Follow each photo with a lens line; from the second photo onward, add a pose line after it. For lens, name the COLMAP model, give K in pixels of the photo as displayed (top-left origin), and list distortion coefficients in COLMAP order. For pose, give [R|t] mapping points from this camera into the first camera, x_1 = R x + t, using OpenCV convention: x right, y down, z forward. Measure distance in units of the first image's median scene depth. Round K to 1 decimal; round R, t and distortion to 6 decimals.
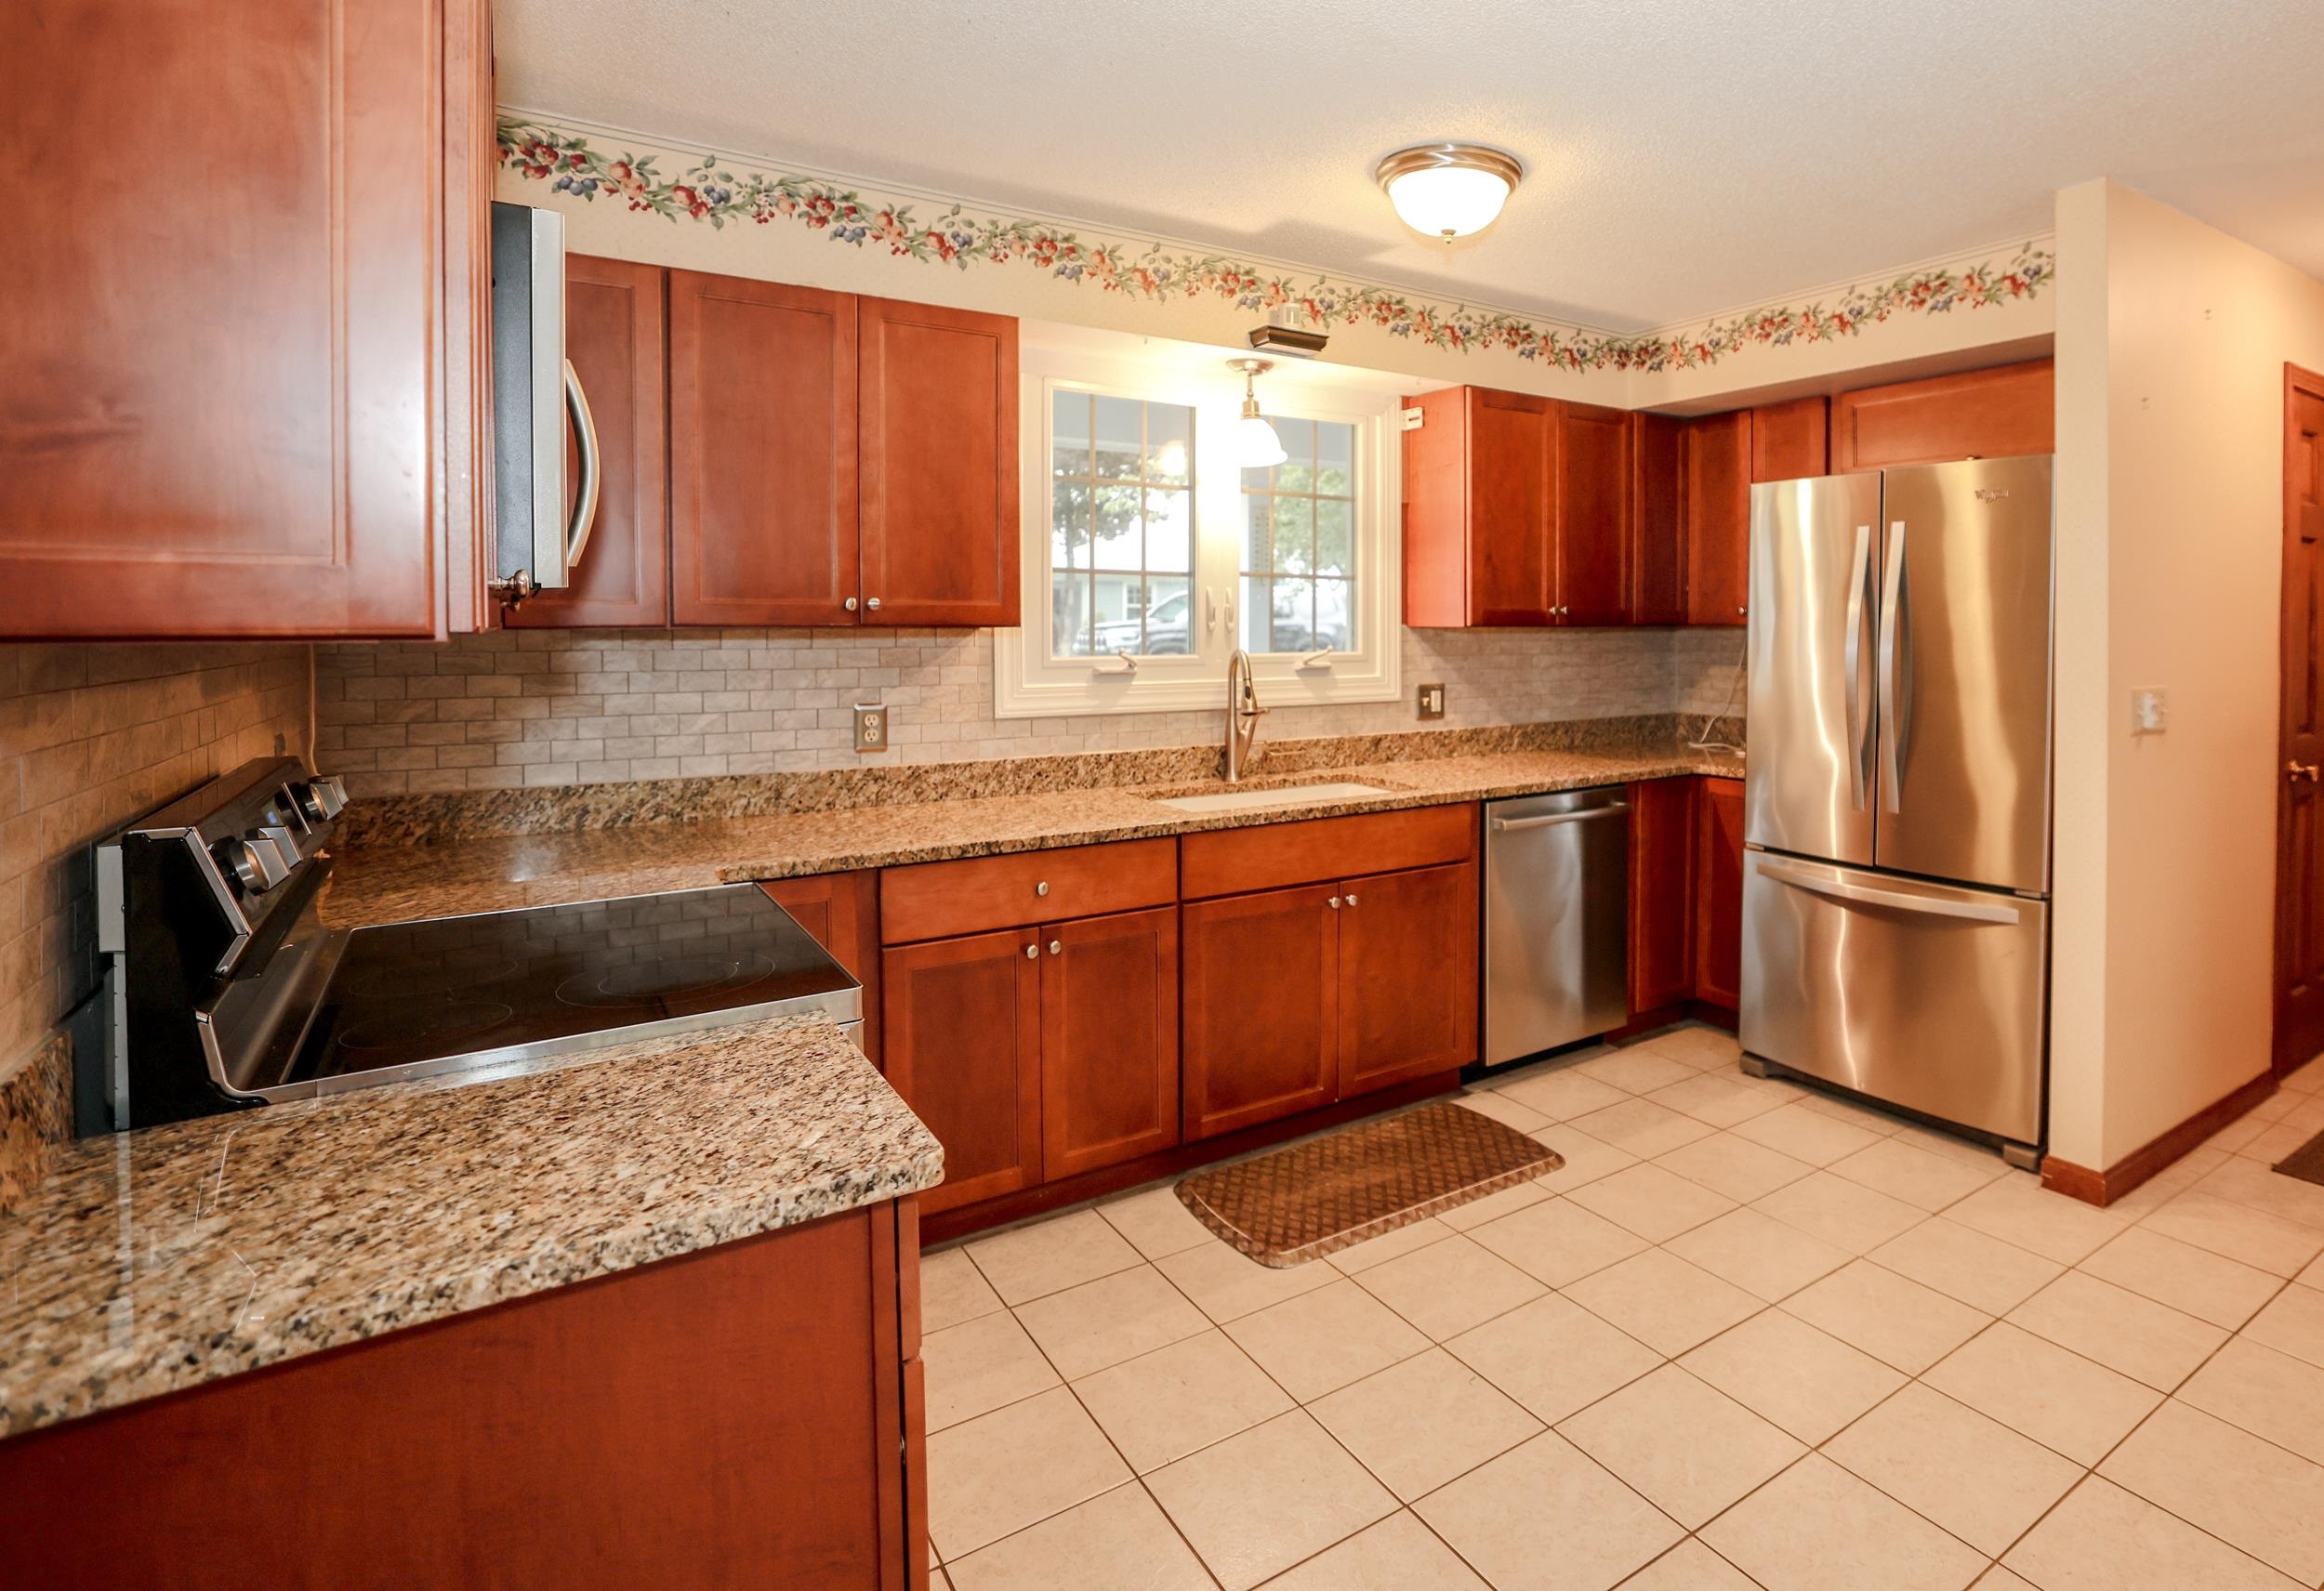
lens RADIAL K [[1210.0, 0, 1393.5], [0, 1210.0, 645.4], [0, 0, 1]] dist [-0.051719, 0.020267]
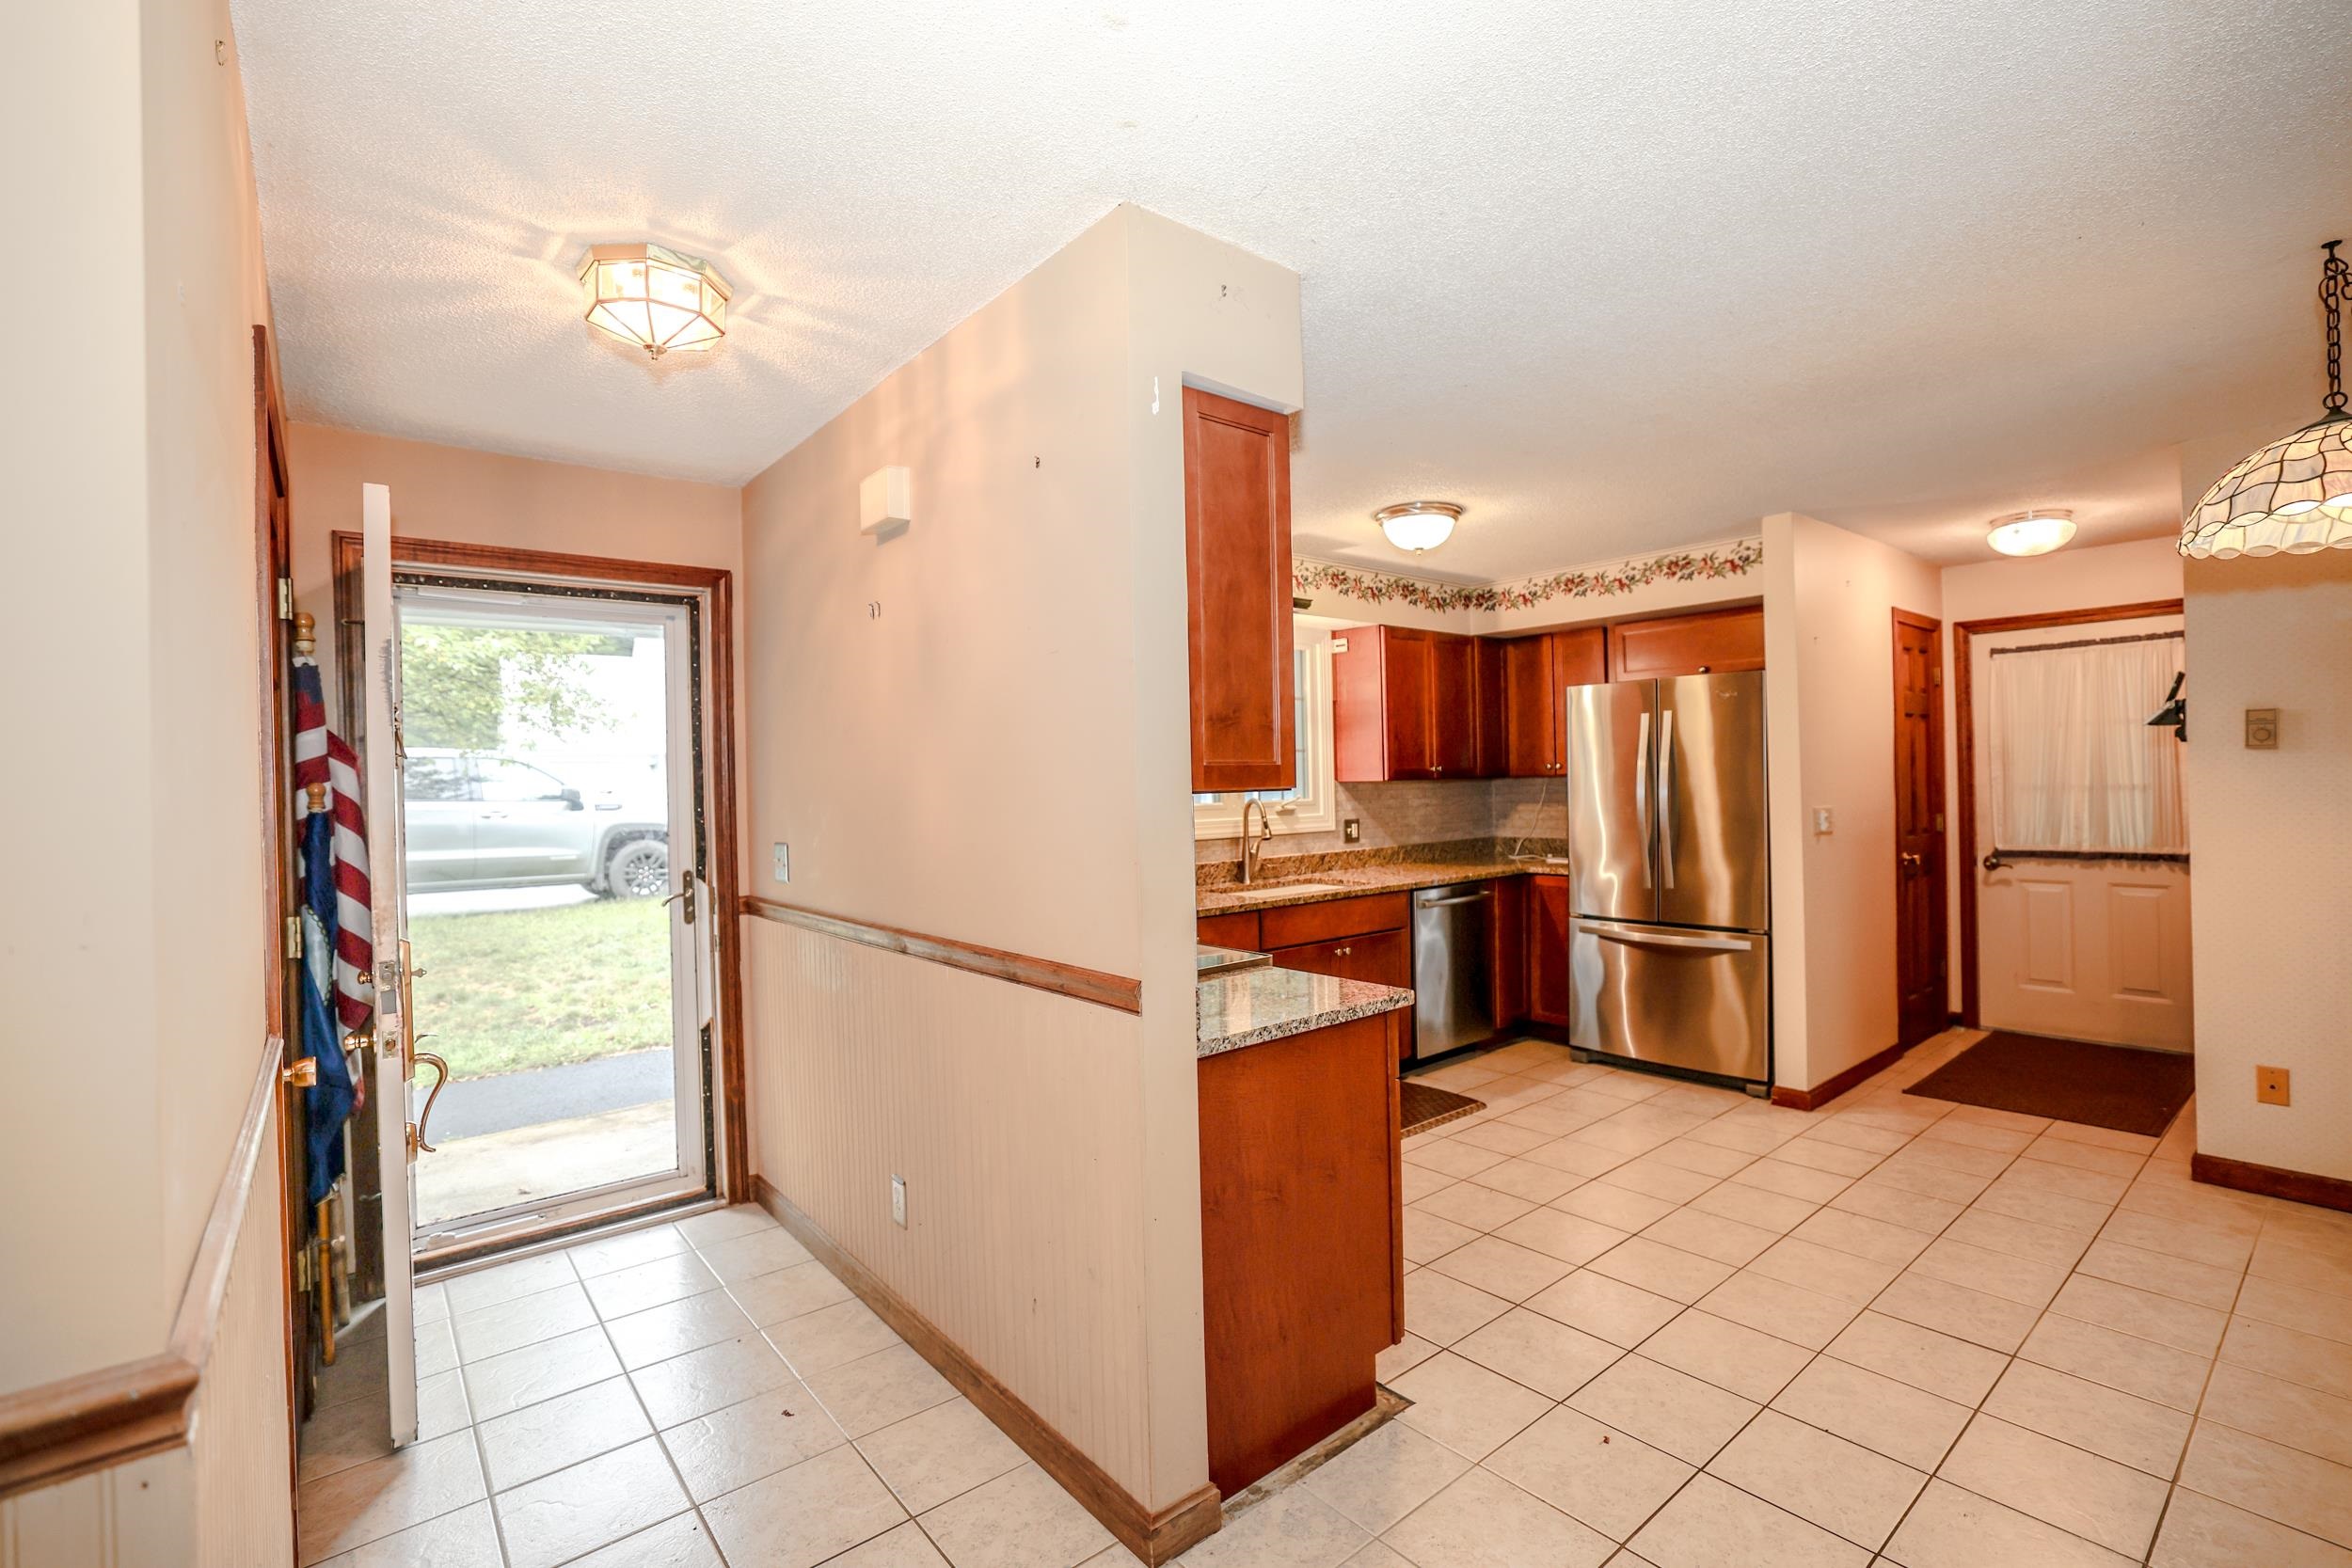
lens RADIAL K [[1053.4, 0, 1176.0], [0, 1053.4, 784.0], [0, 0, 1]] dist [-0.049063, 0.020005]
pose [[0.998618, -0.022675, 0.047415, -0.297106], [0.023426, 0.999608, -0.015336, 0.003381], [-0.047049, 0.016426, 0.998758, -0.362851]]
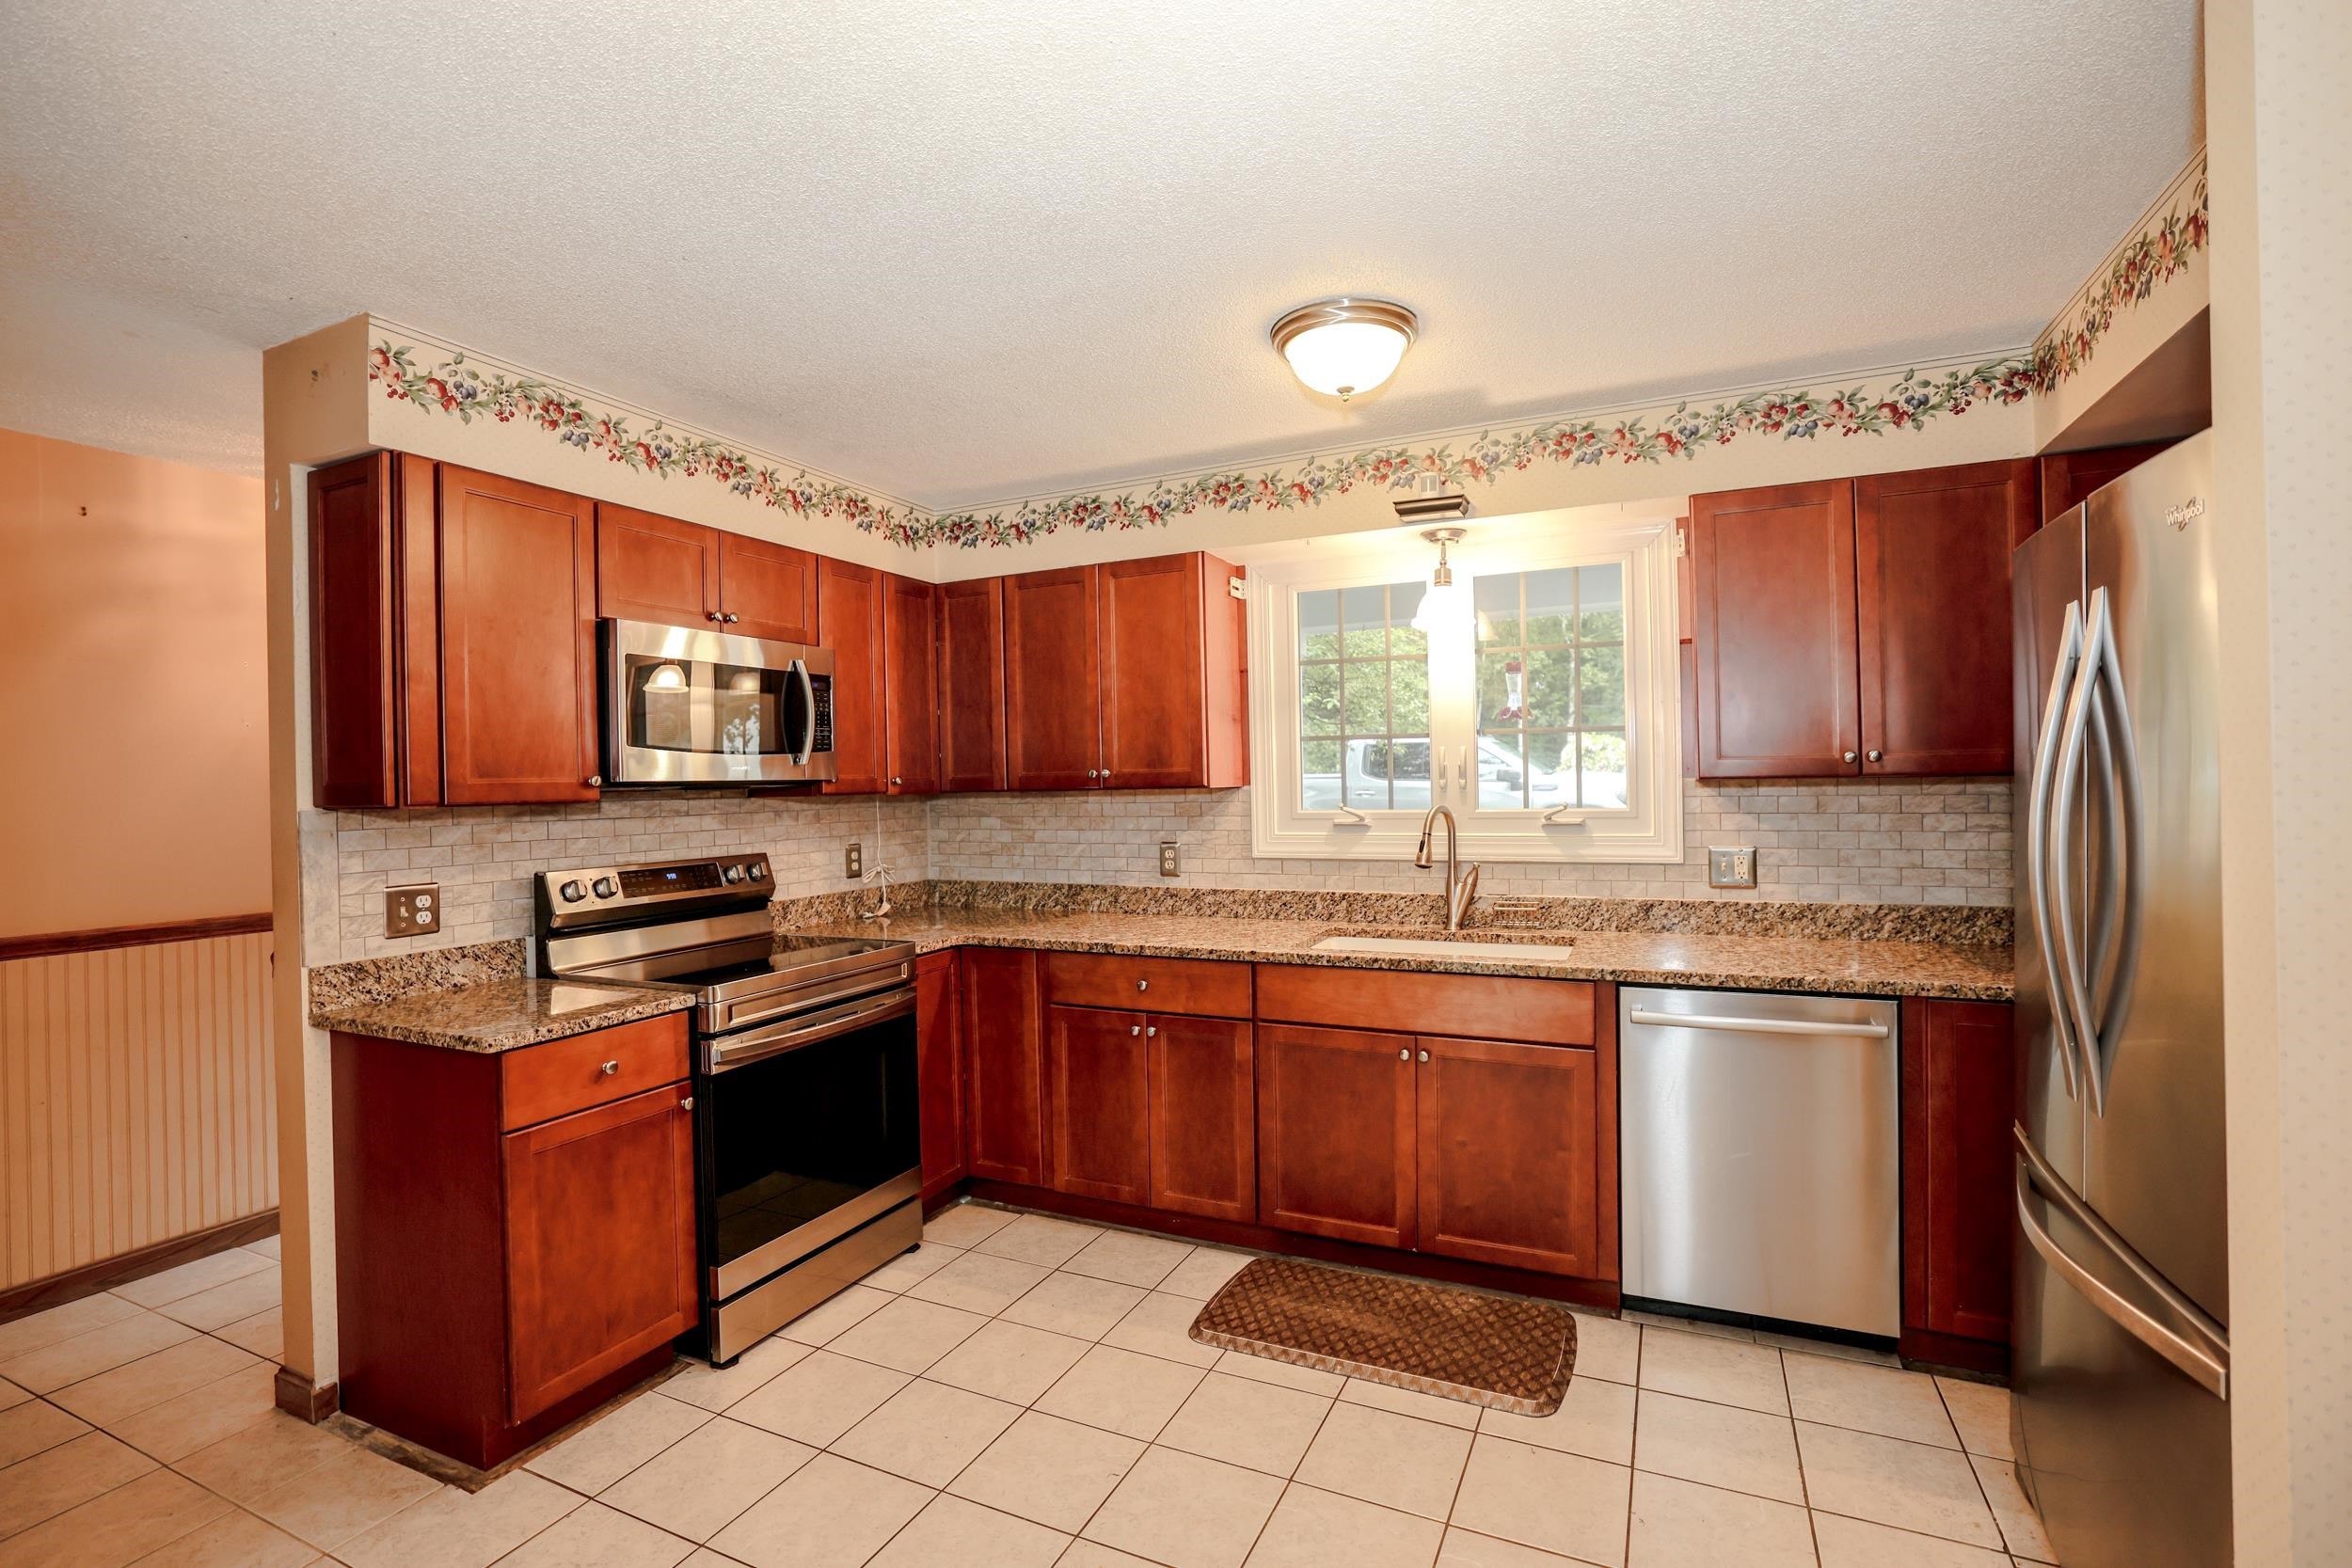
lens RADIAL K [[1053.4, 0, 1176.0], [0, 1053.4, 784.0], [0, 0, 1]] dist [-0.049063, 0.020005]
pose [[0.473940, -0.007755, -0.880523, 0.581761], [0.002665, 0.999969, -0.007373, -0.009271], [0.880553, 0.001147, 0.473947, 0.368104]]
